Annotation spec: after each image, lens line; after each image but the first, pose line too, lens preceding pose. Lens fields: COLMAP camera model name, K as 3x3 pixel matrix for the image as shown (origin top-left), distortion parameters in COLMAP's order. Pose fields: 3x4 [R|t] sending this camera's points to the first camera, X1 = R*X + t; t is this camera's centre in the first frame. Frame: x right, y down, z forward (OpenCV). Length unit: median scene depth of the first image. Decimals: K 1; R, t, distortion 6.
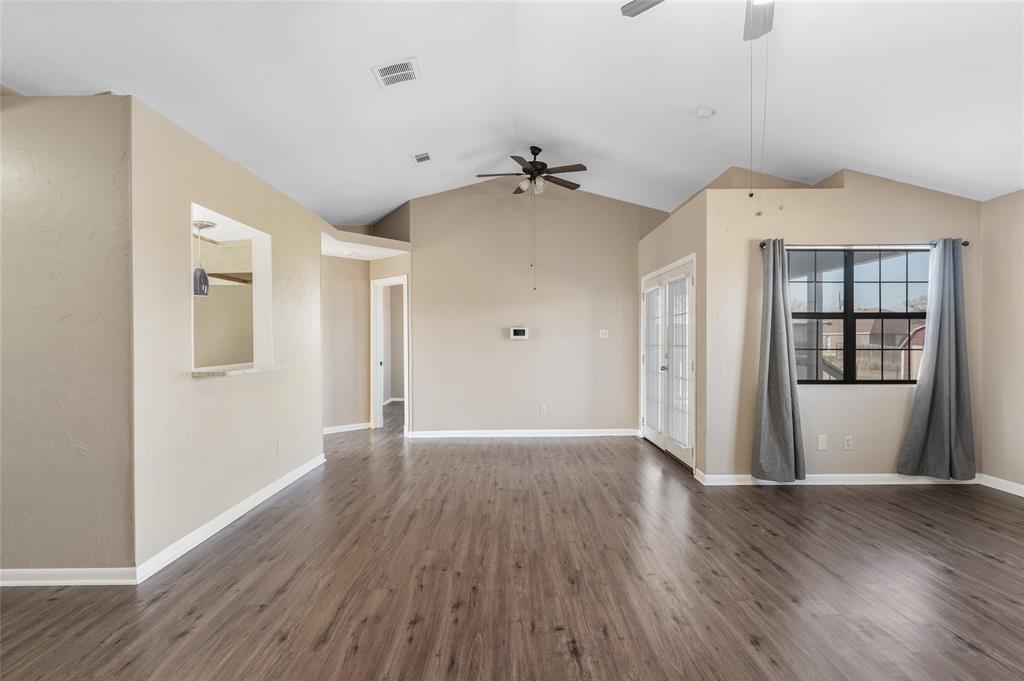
lens RADIAL K [[521.1, 0, 517.9], [0, 521.1, 340.4], [0, 0, 1]] dist [0.005868, 0.002908]
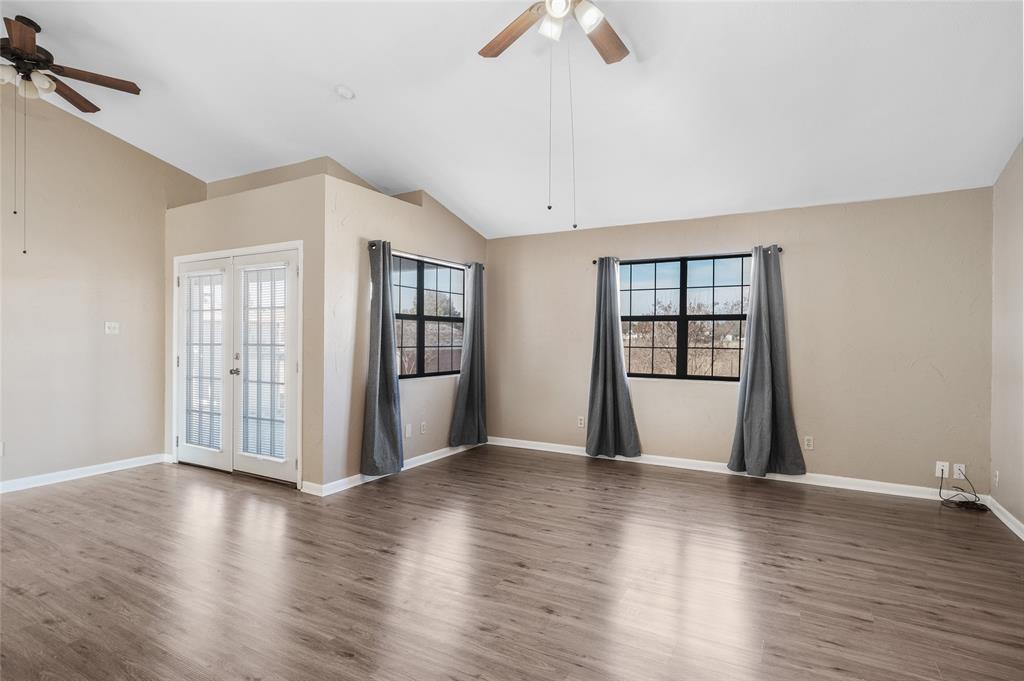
lens RADIAL K [[521.1, 0, 511.0], [0, 521.1, 340.0], [0, 0, 1]] dist [0.005868, 0.002908]
pose [[0.503111, 0.002484, 0.864218, -0.274960], [-0.005805, 0.999983, 0.000505, 0.000200], [-0.864202, -0.005271, 0.503117, 0.258987]]
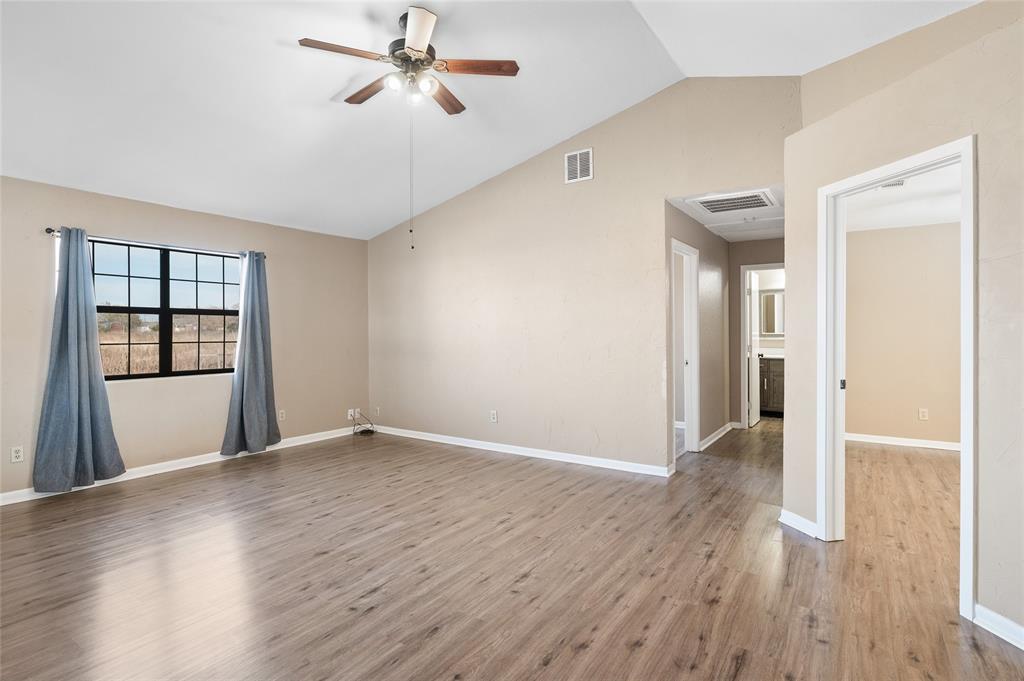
lens RADIAL K [[521.1, 0, 514.8], [0, 521.1, 332.4], [0, 0, 1]] dist [0.005868, 0.002908]
pose [[-0.824469, 0.006682, 0.565867, -0.290485], [0.009789, 0.999949, 0.002456, -0.001671], [-0.565822, 0.007564, -0.824493, 1.003215]]
